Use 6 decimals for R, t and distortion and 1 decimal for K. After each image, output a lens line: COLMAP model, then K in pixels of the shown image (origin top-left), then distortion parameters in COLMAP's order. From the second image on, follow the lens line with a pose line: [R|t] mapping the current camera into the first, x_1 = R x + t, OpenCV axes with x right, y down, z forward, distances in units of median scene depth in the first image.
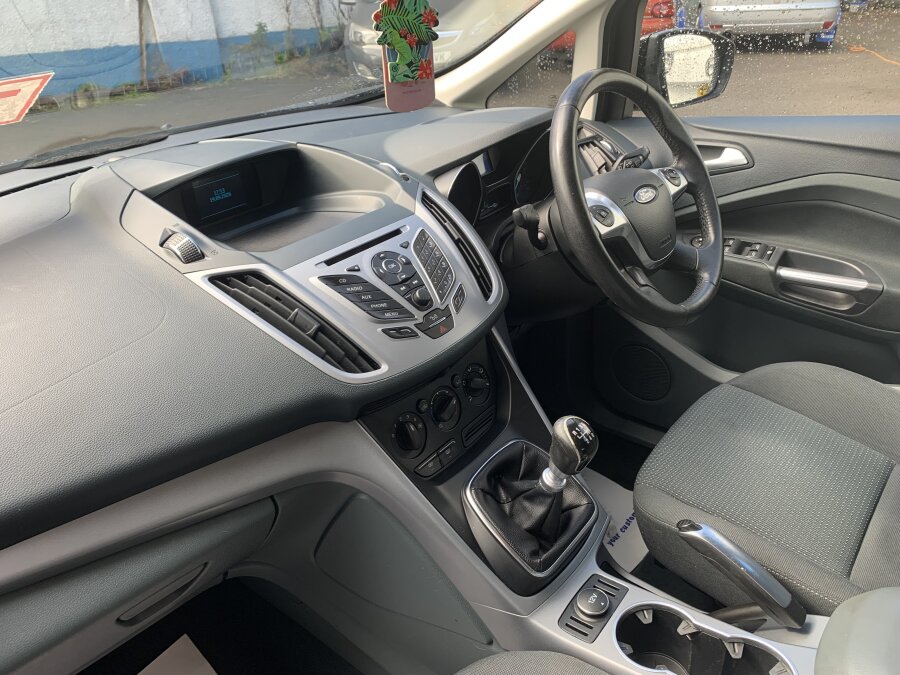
lens RADIAL K [[672.3, 0, 458.3], [0, 672.3, 304.6], [0, 0, 1]] dist [0.028947, -0.033683]
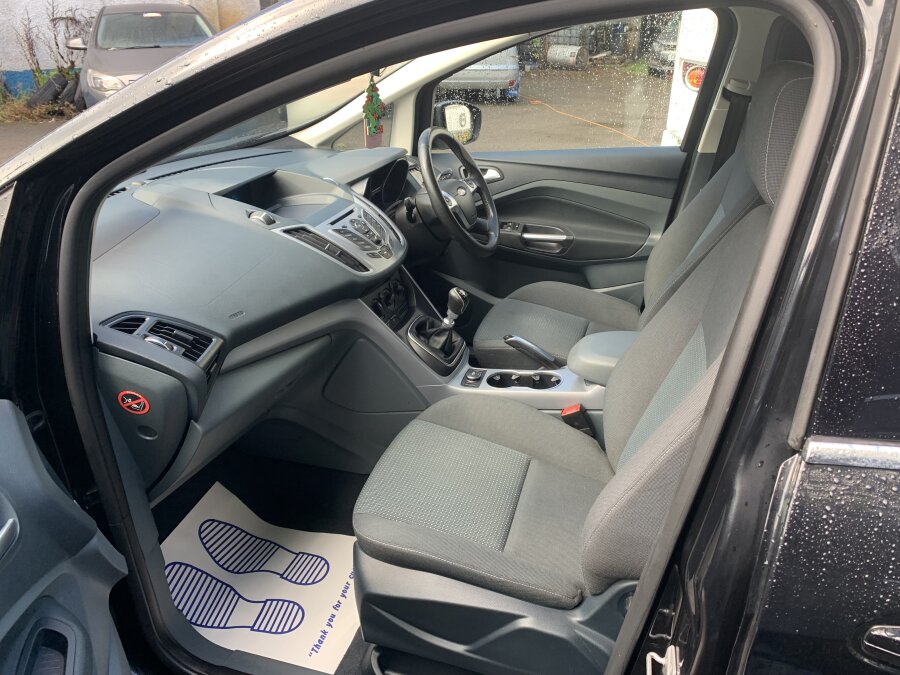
lens RADIAL K [[672.3, 0, 458.3], [0, 672.3, 304.6], [0, 0, 1]] dist [0.028947, -0.033683]
pose [[0.921609, -0.095983, 0.376063, -0.475296], [0.118428, 0.992274, -0.036968, 0.223987], [-0.369609, 0.078606, 0.925856, -0.735501]]
